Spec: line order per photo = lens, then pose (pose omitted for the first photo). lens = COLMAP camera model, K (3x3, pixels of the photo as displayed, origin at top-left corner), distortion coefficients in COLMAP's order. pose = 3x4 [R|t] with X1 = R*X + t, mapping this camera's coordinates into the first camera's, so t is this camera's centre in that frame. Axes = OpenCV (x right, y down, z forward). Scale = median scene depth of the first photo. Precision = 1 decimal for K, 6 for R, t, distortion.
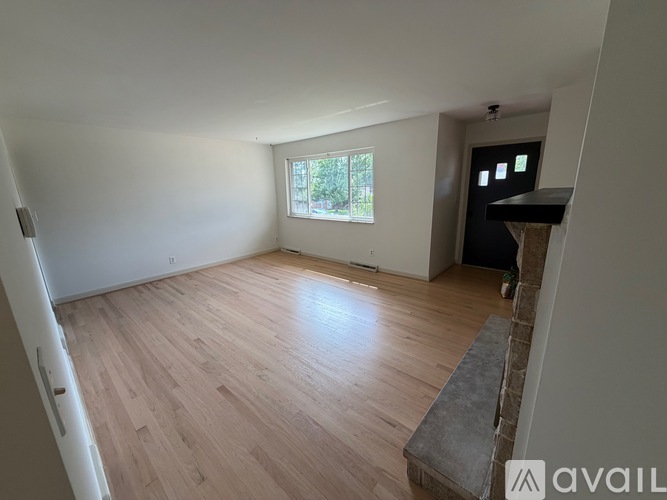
lens RADIAL K [[268.7, 0, 333.5], [0, 268.7, 250.0], [0, 0, 1]] dist [0.000155, 0.000005]
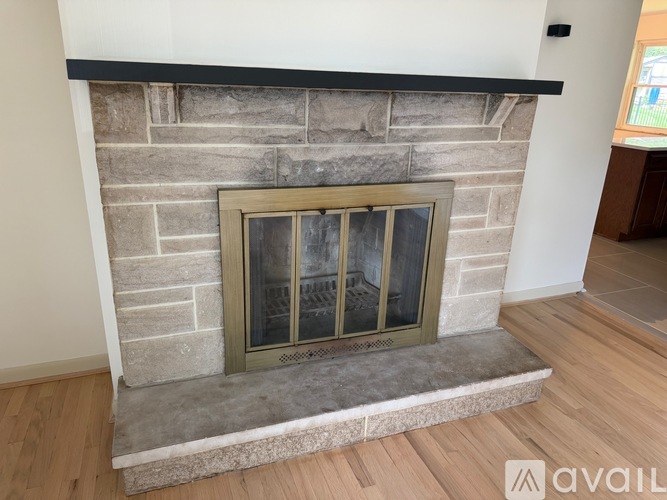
lens RADIAL K [[481.5, 0, 333.5], [0, 481.5, 250.0], [0, 0, 1]] dist [0.031965, -0.002977]
pose [[-0.881491, -0.163118, 0.443133, 0.191029], [0.099692, 0.853000, 0.512301, -0.394552], [-0.461558, 0.495765, -0.735650, 1.817896]]
